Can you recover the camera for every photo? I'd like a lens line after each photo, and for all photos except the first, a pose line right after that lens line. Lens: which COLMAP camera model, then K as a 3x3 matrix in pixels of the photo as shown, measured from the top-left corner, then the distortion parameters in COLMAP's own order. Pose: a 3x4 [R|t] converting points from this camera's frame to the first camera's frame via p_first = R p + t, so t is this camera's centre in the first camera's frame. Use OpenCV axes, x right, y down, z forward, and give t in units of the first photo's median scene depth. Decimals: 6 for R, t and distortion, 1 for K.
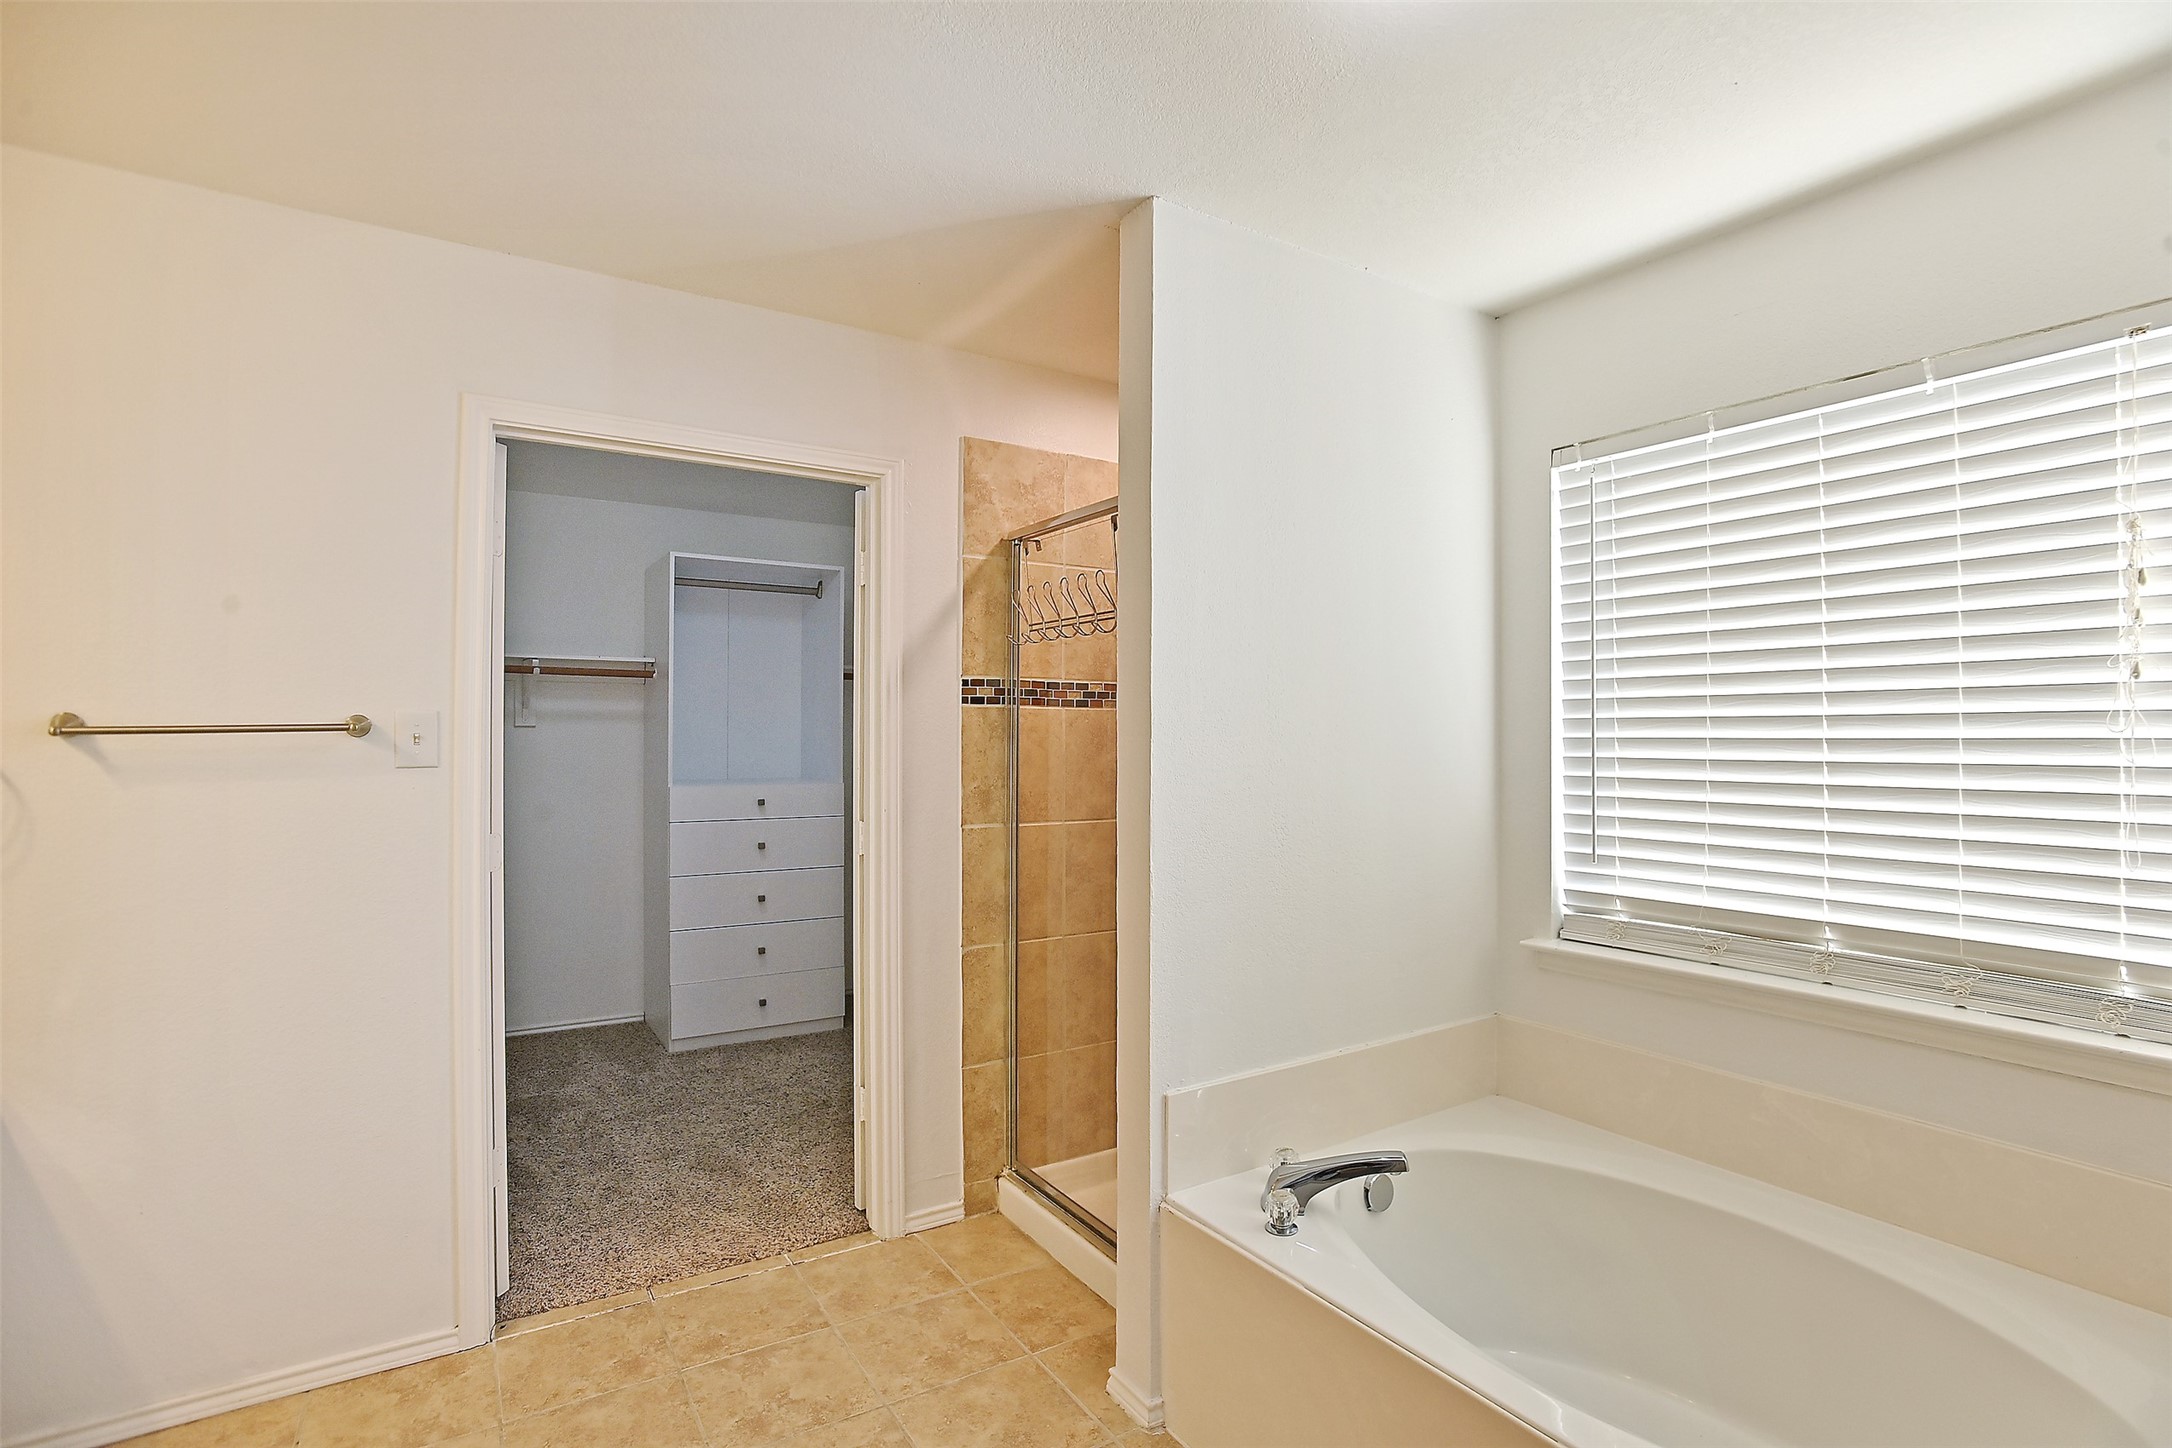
lens RADIAL K [[1067.8, 0, 1125.6], [0, 1067.8, 728.8], [0, 0, 1]] dist [-0.045724, 0.022115]
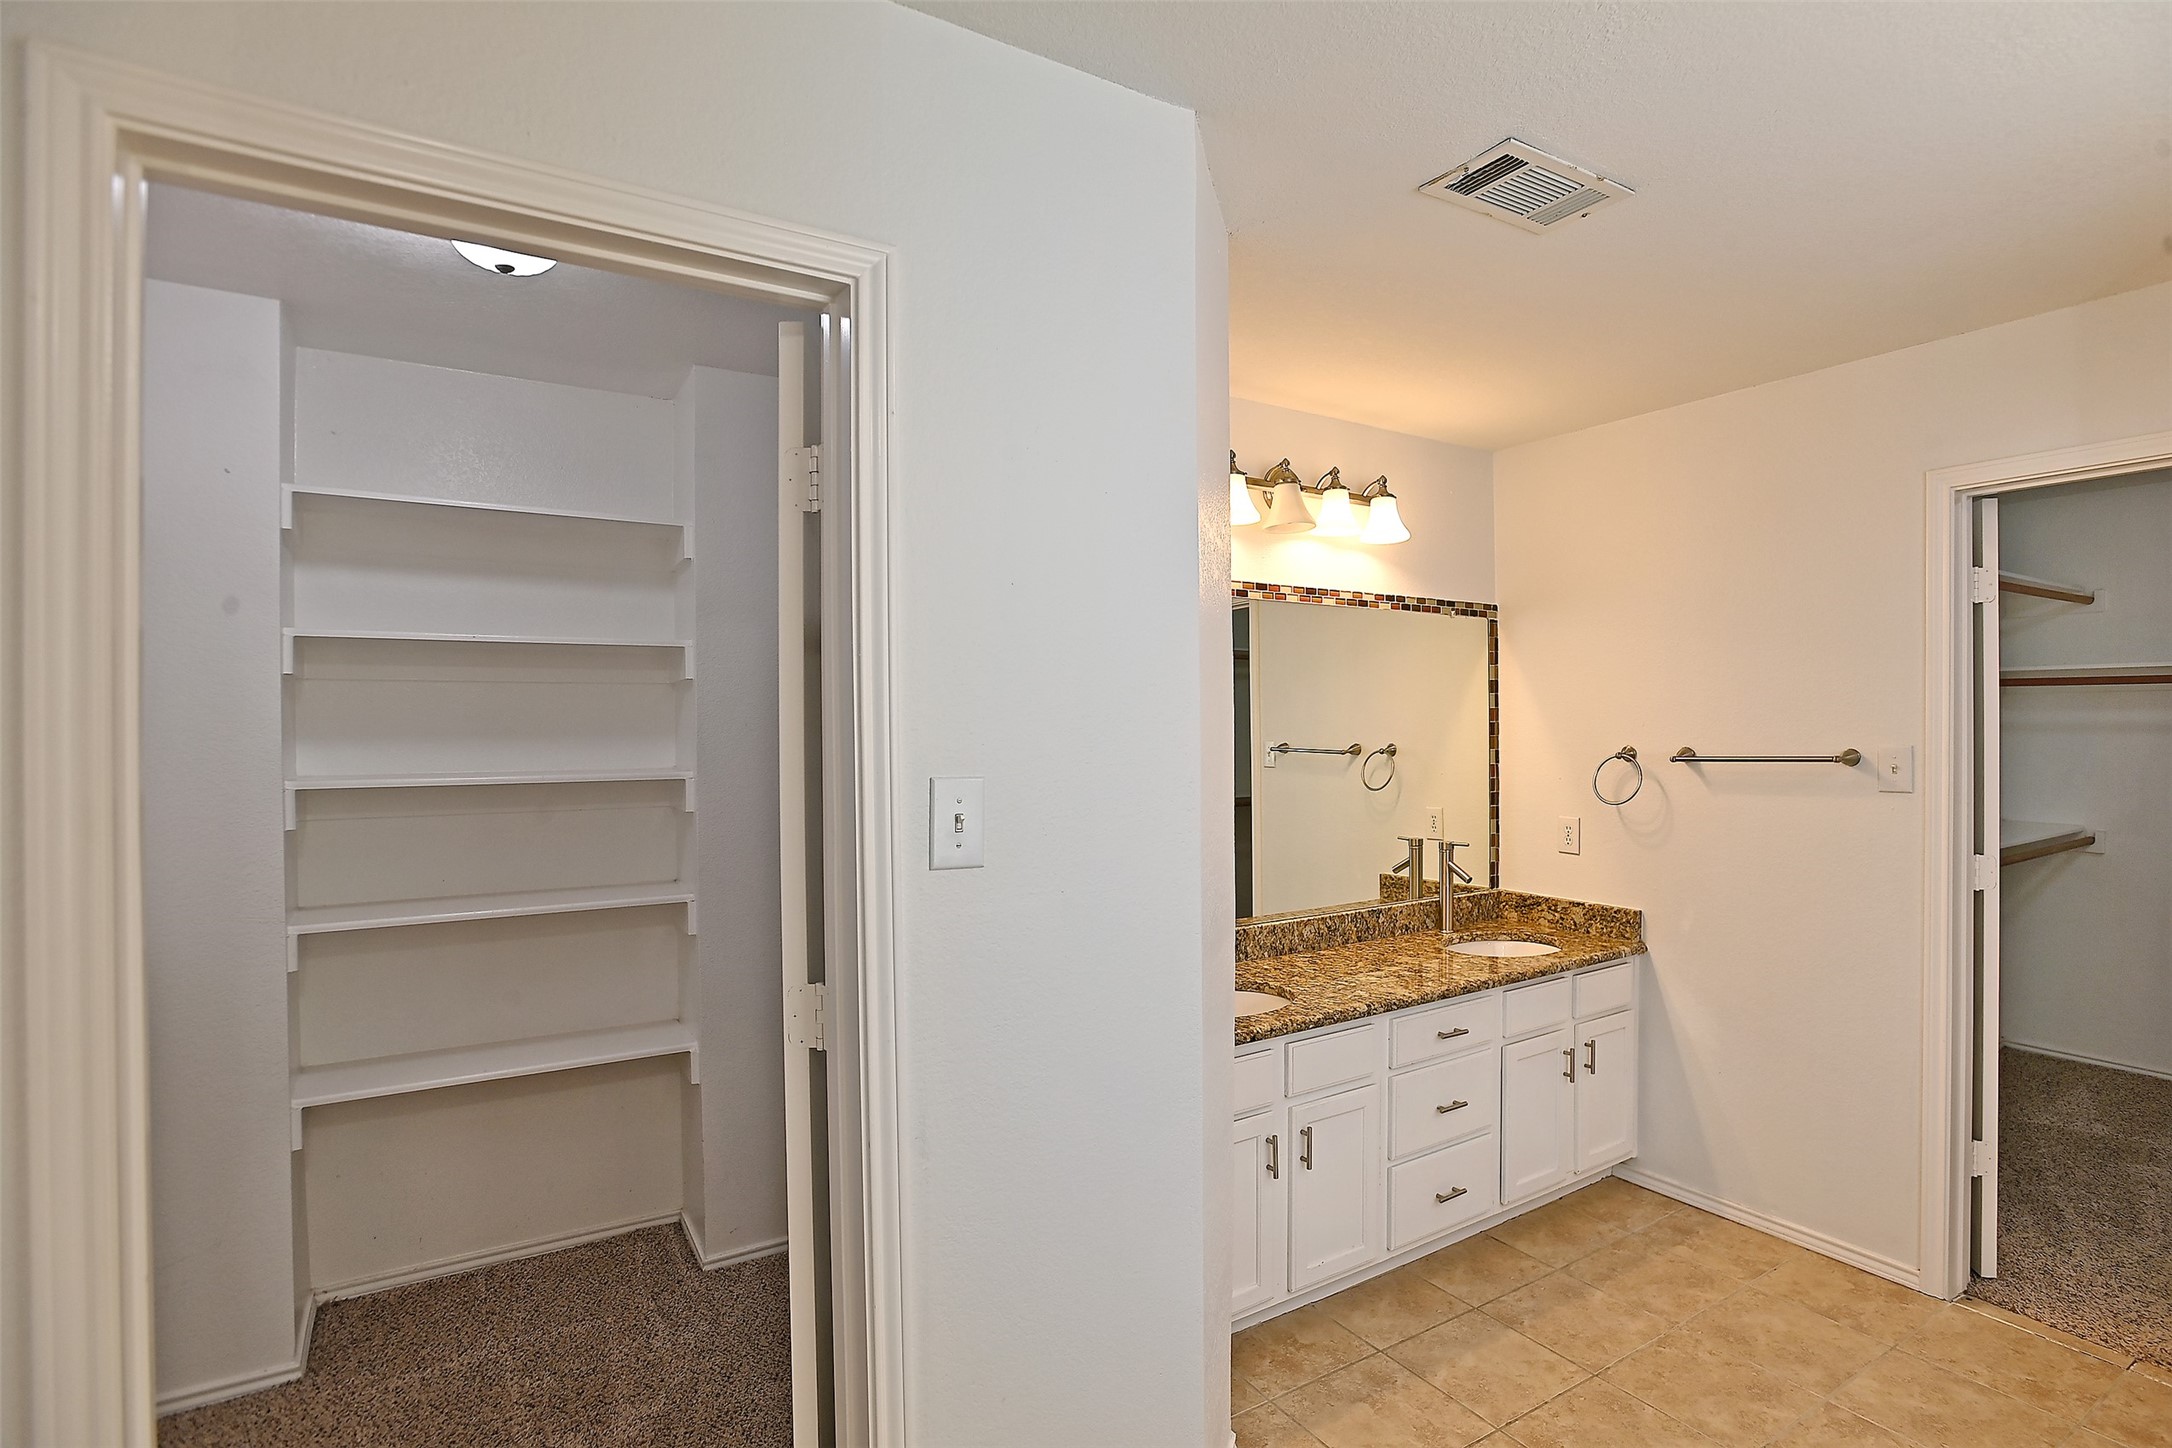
lens RADIAL K [[1067.8, 0, 1125.6], [0, 1067.8, 728.8], [0, 0, 1]] dist [-0.045724, 0.022115]
pose [[0.006446, 0.002119, -0.999977, 0.482397], [0.009986, 0.999948, 0.002184, -0.043850], [0.999929, -0.009999, 0.006424, 0.097105]]
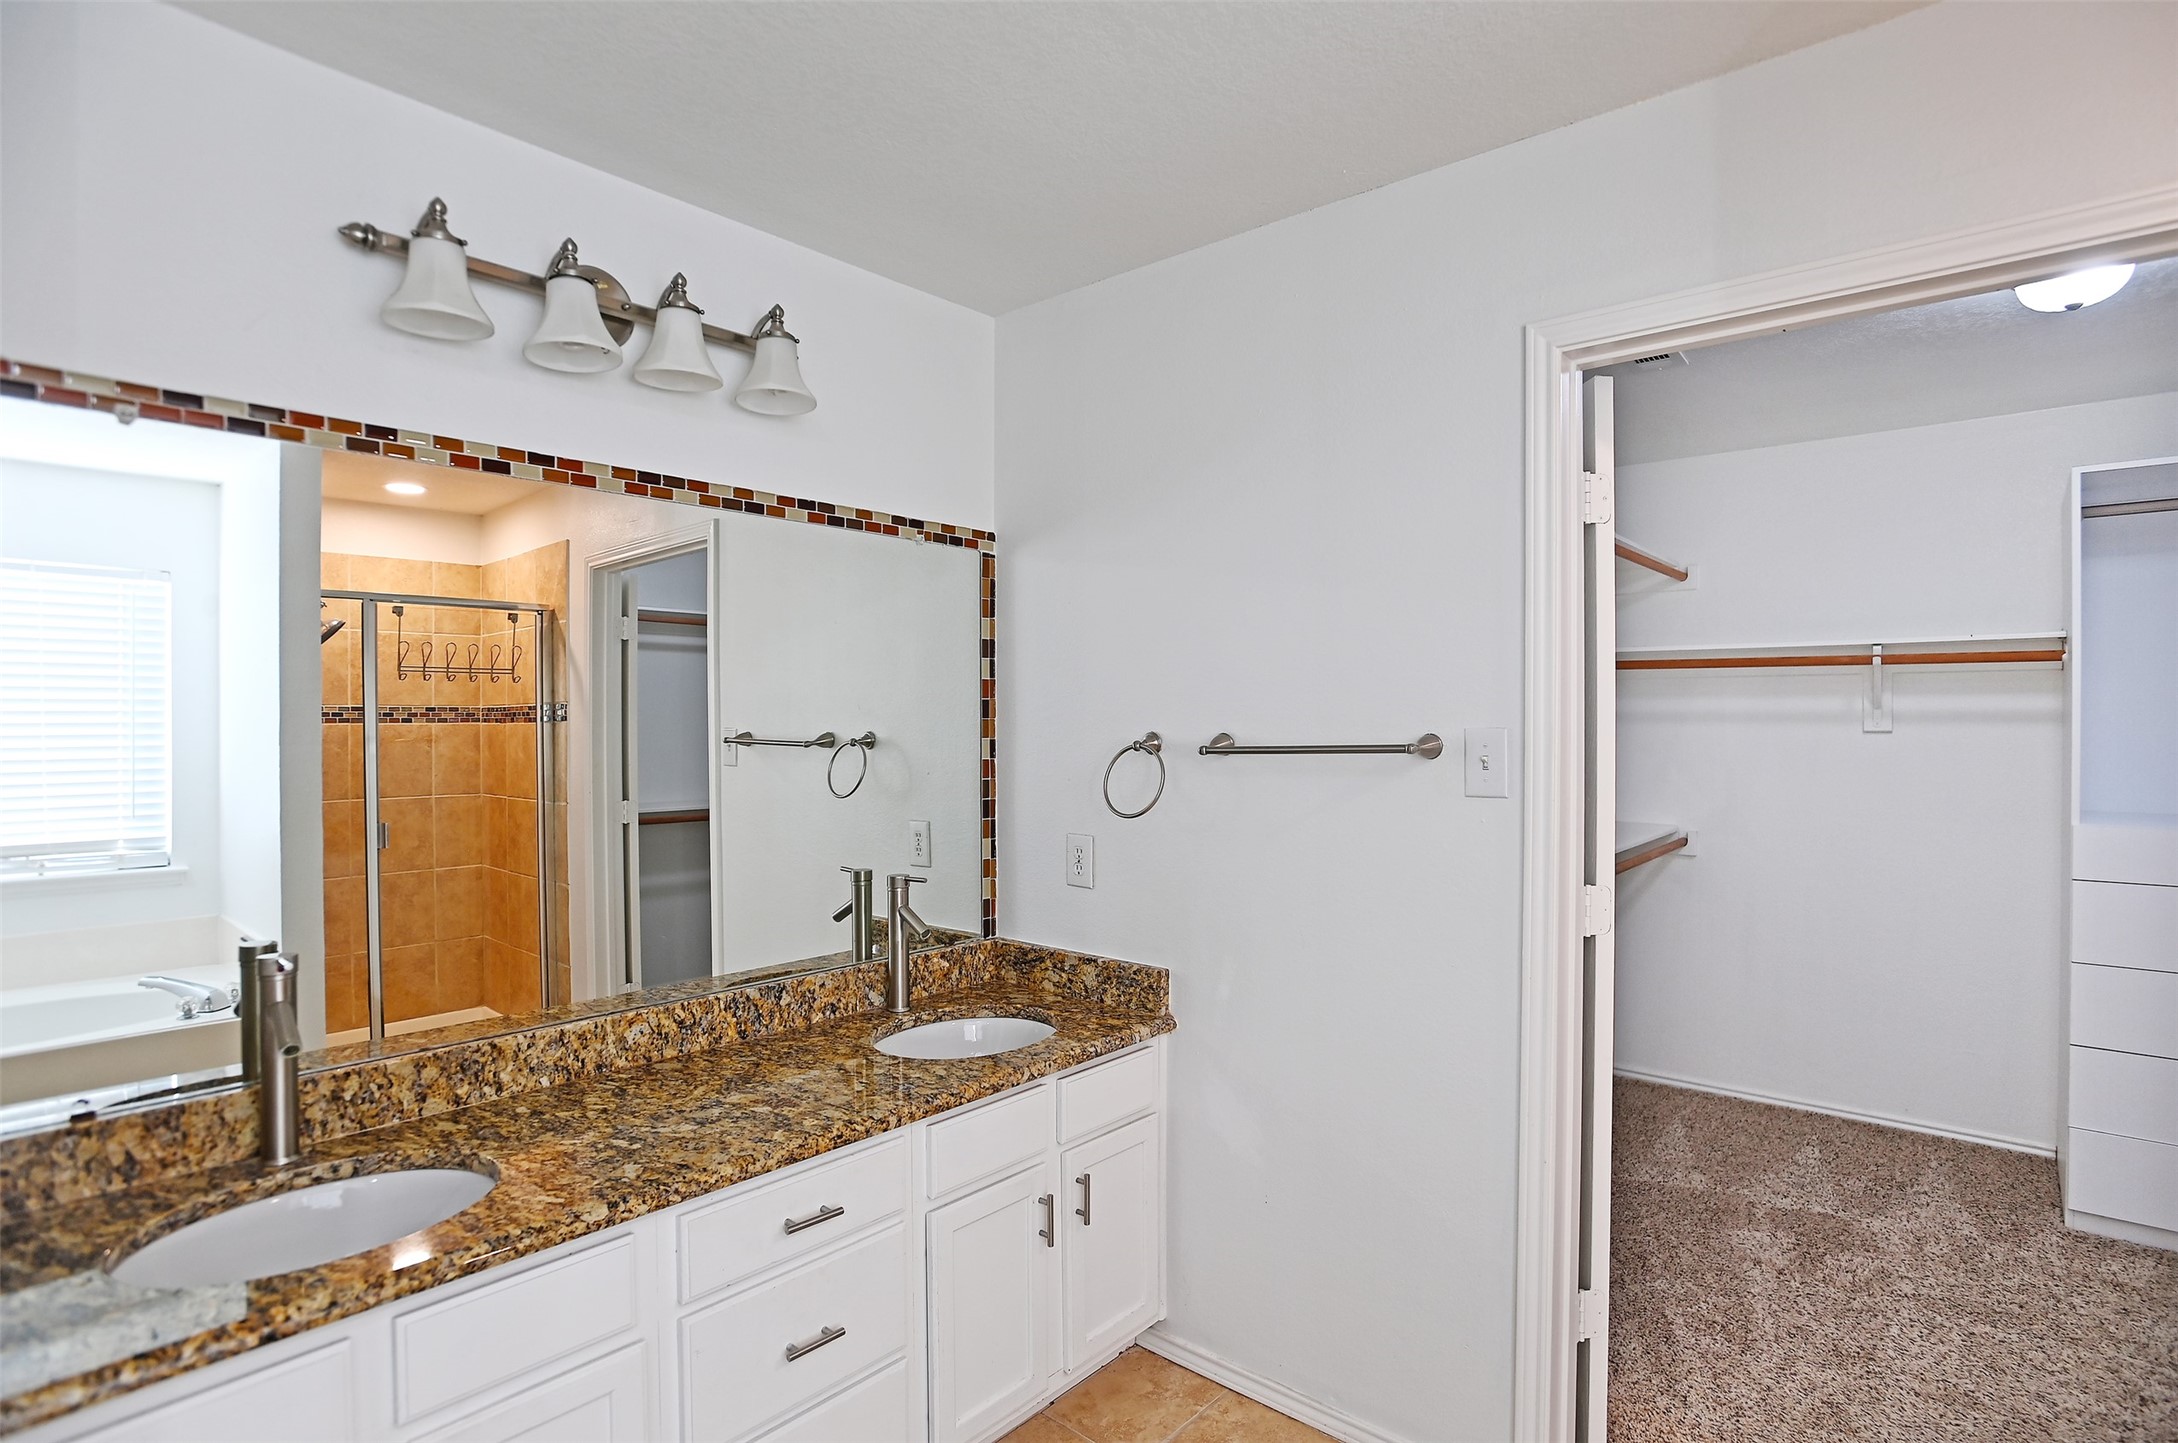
lens RADIAL K [[1077.0, 0, 1107.3], [0, 1077.0, 725.5], [0, 0, 1]] dist [-0.040585, 0.010653]
pose [[0.278161, -0.000354, -0.960534, 0.052741], [0.005288, 0.999985, 0.001163, -0.020523], [0.960520, -0.005403, 0.278159, 0.434918]]
